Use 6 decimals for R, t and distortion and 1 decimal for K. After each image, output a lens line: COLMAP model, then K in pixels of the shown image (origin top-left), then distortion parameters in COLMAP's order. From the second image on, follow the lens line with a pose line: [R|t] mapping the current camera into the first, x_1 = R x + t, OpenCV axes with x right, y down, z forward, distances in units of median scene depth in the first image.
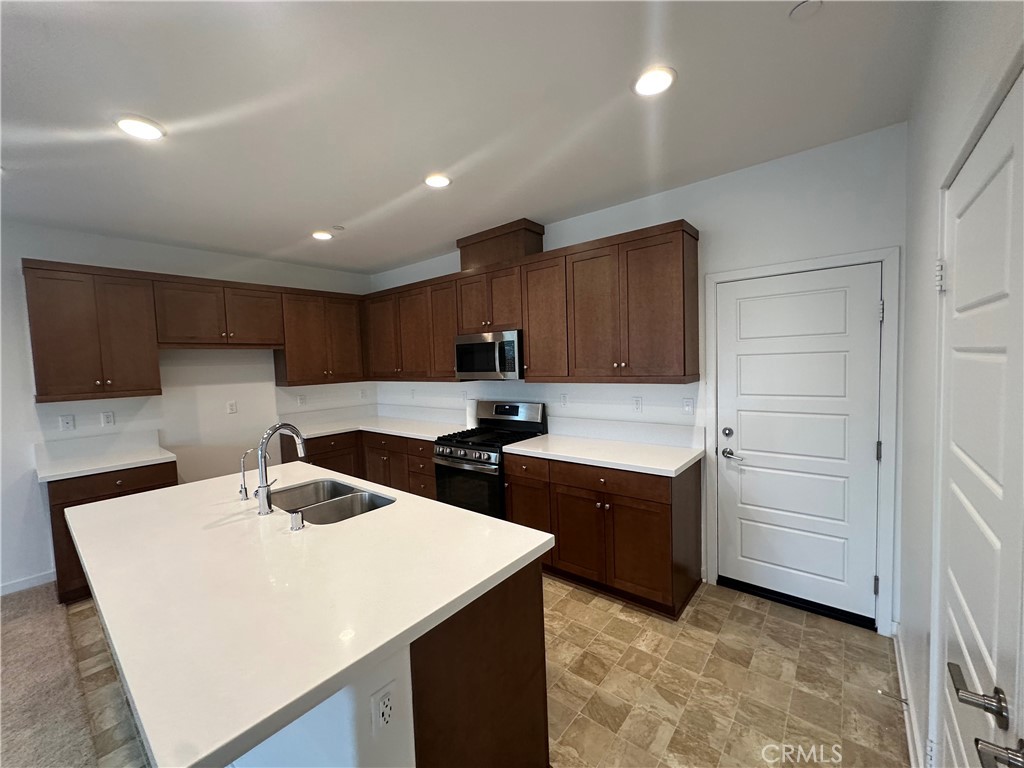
lens RADIAL K [[407.8, 0, 509.6], [0, 407.8, 387.5], [0, 0, 1]] dist [-0.001102, 0.000378]
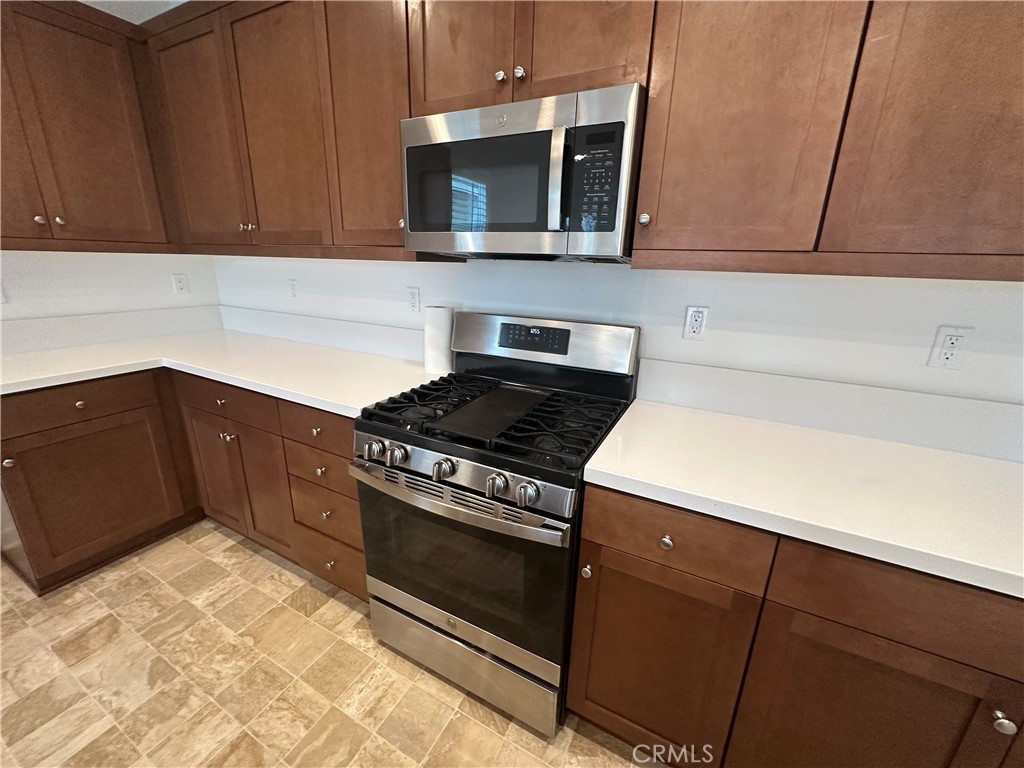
lens RADIAL K [[407.8, 0, 516.8], [0, 407.8, 382.9], [0, 0, 1]] dist [-0.001102, 0.000378]
pose [[0.974298, -0.002118, 0.225251, -0.122814], [-0.047971, 0.975068, 0.216661, 0.011103], [-0.220094, -0.221898, 0.949905, 0.622532]]
